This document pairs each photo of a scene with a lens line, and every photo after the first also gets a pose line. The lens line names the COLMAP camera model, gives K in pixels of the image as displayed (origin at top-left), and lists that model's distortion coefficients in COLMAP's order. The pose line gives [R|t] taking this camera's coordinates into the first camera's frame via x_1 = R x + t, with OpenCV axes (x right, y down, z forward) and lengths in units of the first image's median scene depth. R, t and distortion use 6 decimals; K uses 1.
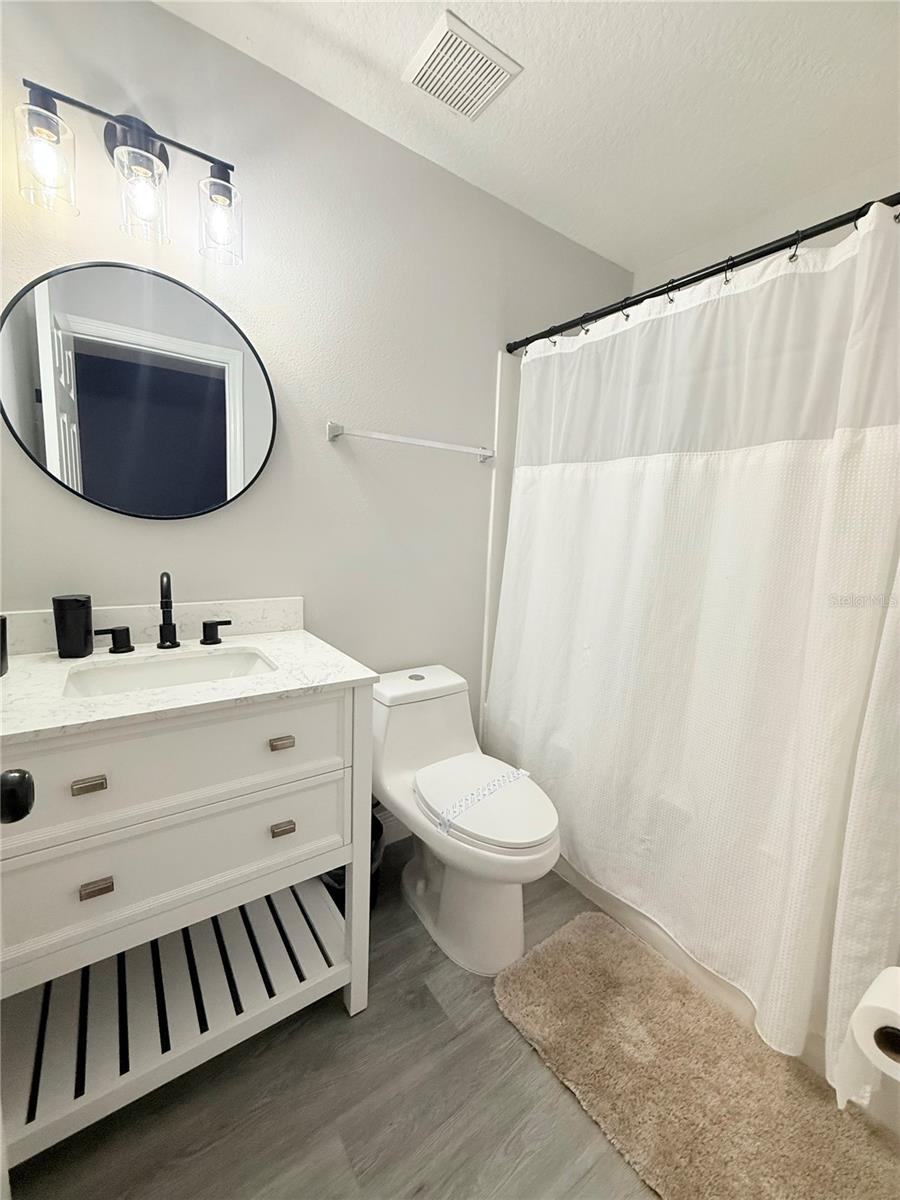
lens RADIAL K [[475.8, 0, 452.5], [0, 475.8, 599.3], [0, 0, 1]] dist [-0.001116, -0.000184]
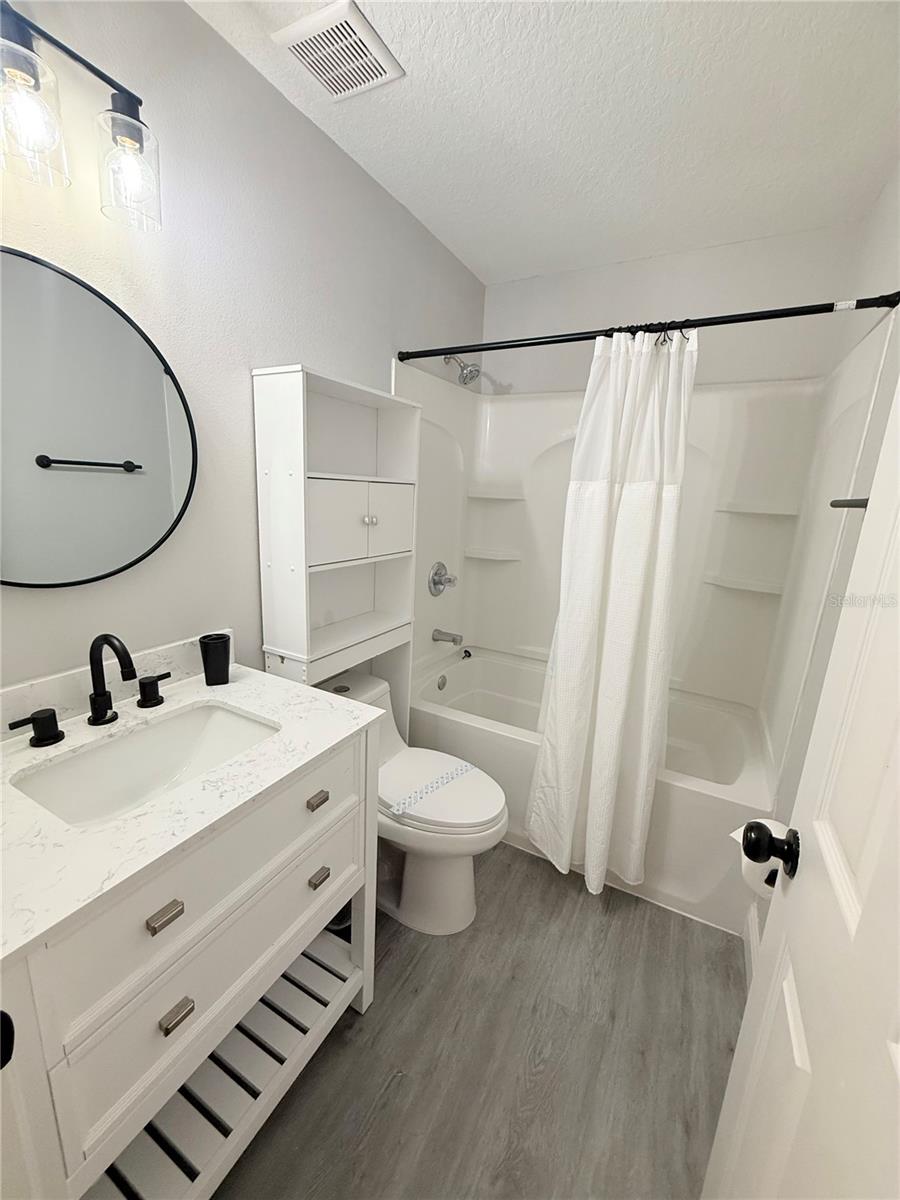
lens RADIAL K [[475.8, 0, 452.5], [0, 475.8, 599.3], [0, 0, 1]] dist [-0.001116, -0.000184]
pose [[0.883621, -0.086722, 0.460101, -0.442860], [0.035834, 0.992340, 0.118223, -0.187099], [-0.466830, -0.087977, 0.879960, 0.023911]]
